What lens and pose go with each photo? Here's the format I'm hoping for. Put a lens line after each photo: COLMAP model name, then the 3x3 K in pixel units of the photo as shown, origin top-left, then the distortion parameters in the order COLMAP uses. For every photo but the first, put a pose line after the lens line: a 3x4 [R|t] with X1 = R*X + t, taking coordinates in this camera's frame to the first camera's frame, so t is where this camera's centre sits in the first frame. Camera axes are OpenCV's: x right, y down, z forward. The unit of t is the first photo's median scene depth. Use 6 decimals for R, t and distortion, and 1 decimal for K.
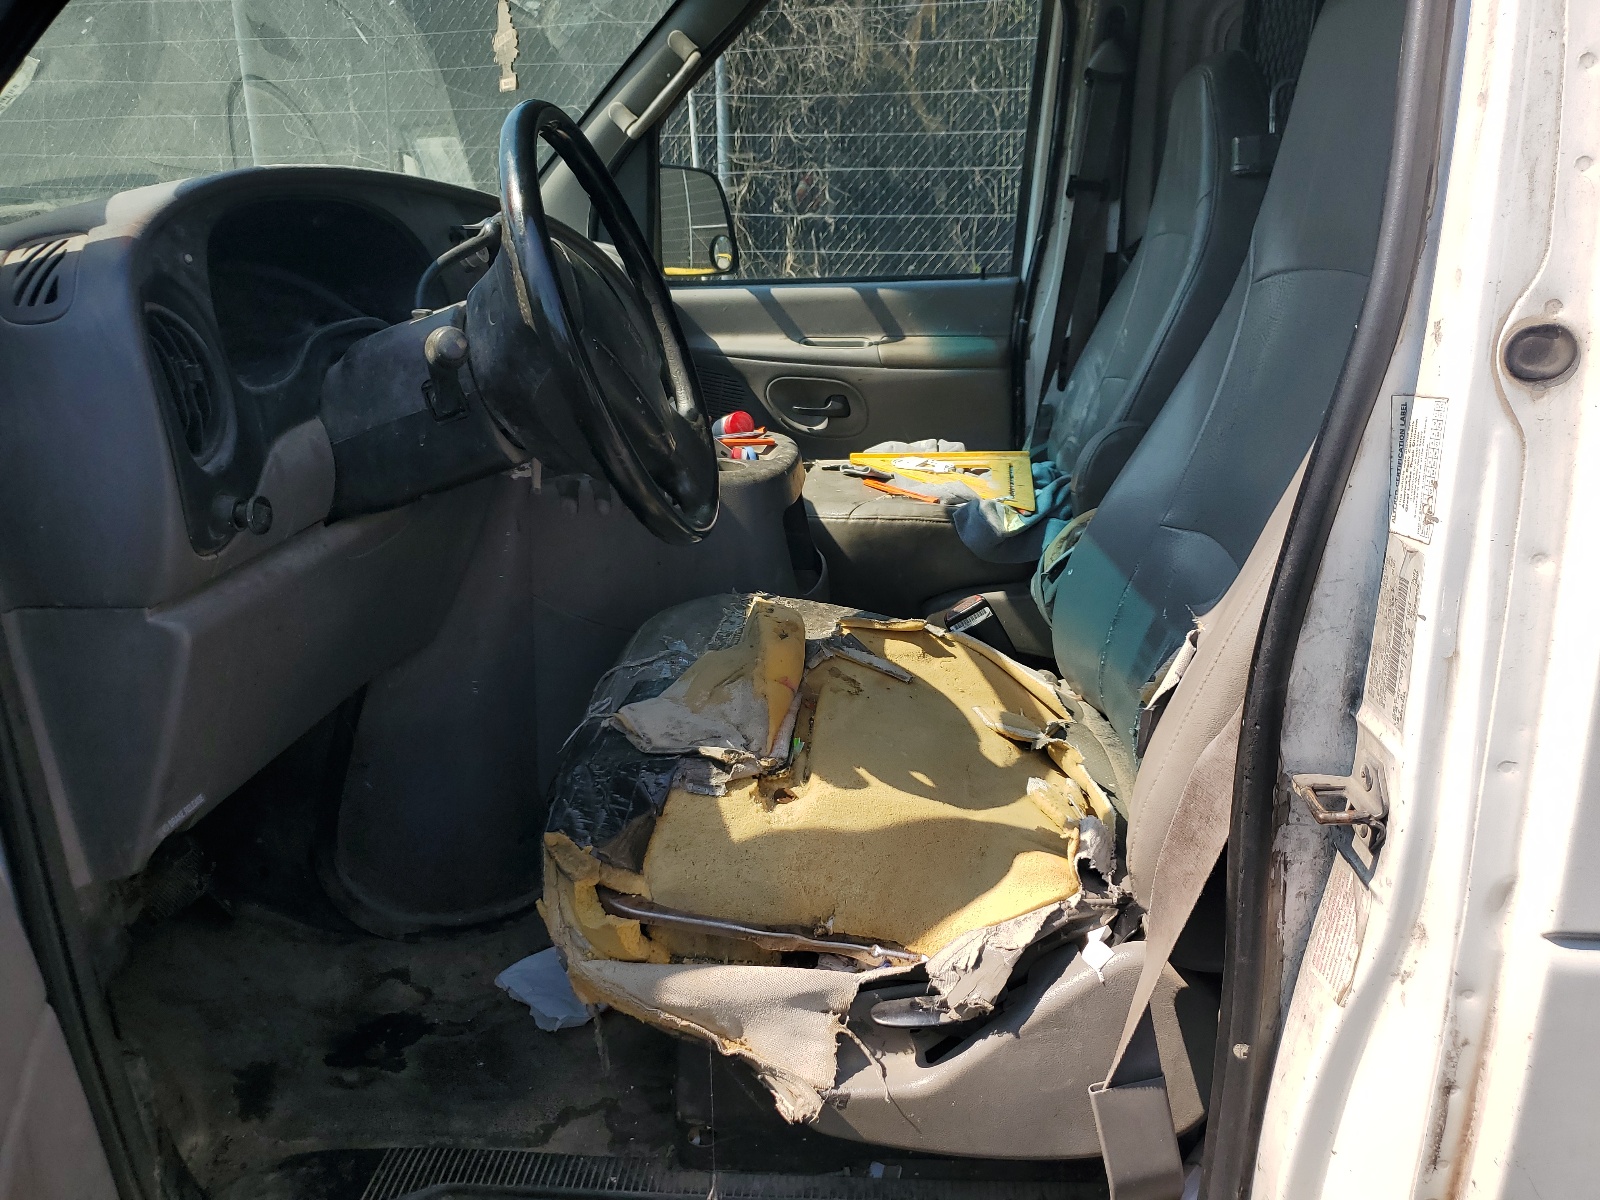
lens RADIAL K [[1193.3, 0, 800.0], [0, 1193.3, 600.0], [0, 0, 1]] dist [0.039647, -0.142097]
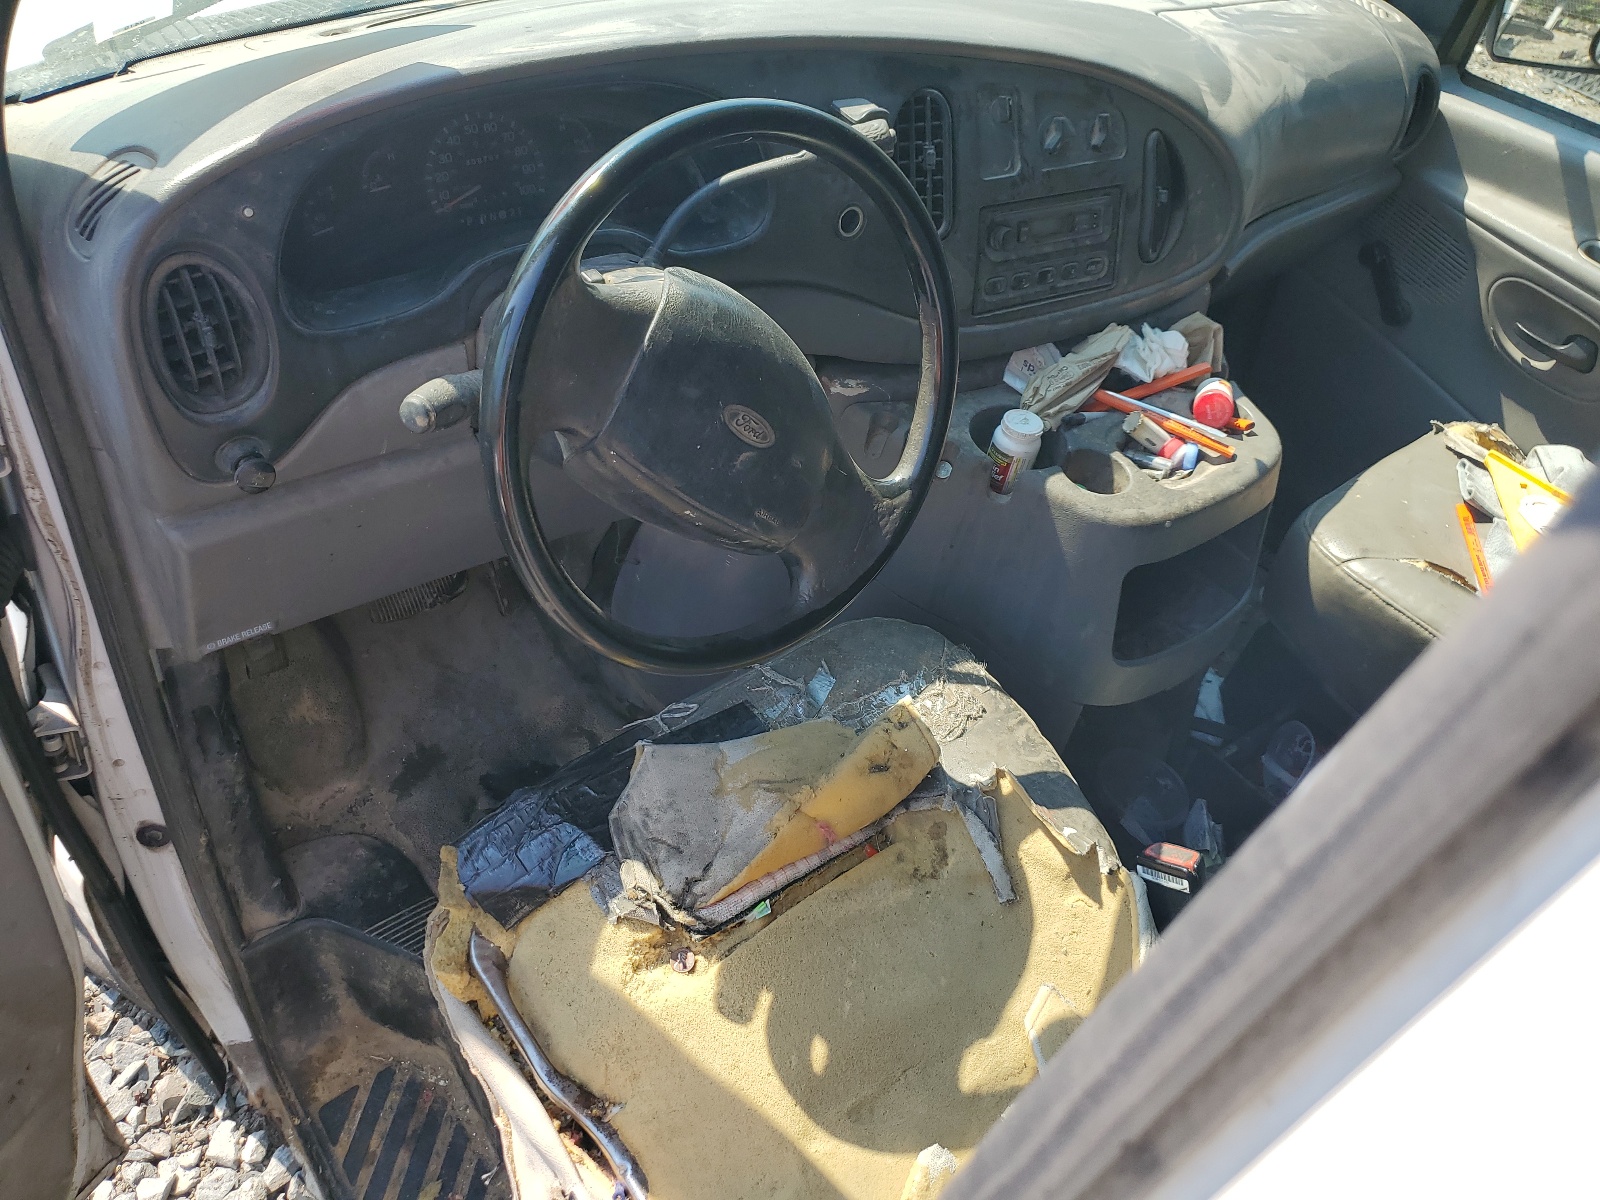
lens RADIAL K [[1193.3, 0, 800.0], [0, 1193.3, 600.0], [0, 0, 1]] dist [0.039647, -0.142097]
pose [[0.675401, 0.570458, -0.467344, 0.262705], [-0.356087, 0.807231, 0.470723, -0.425186], [0.645783, -0.151511, 0.748338, 0.373448]]
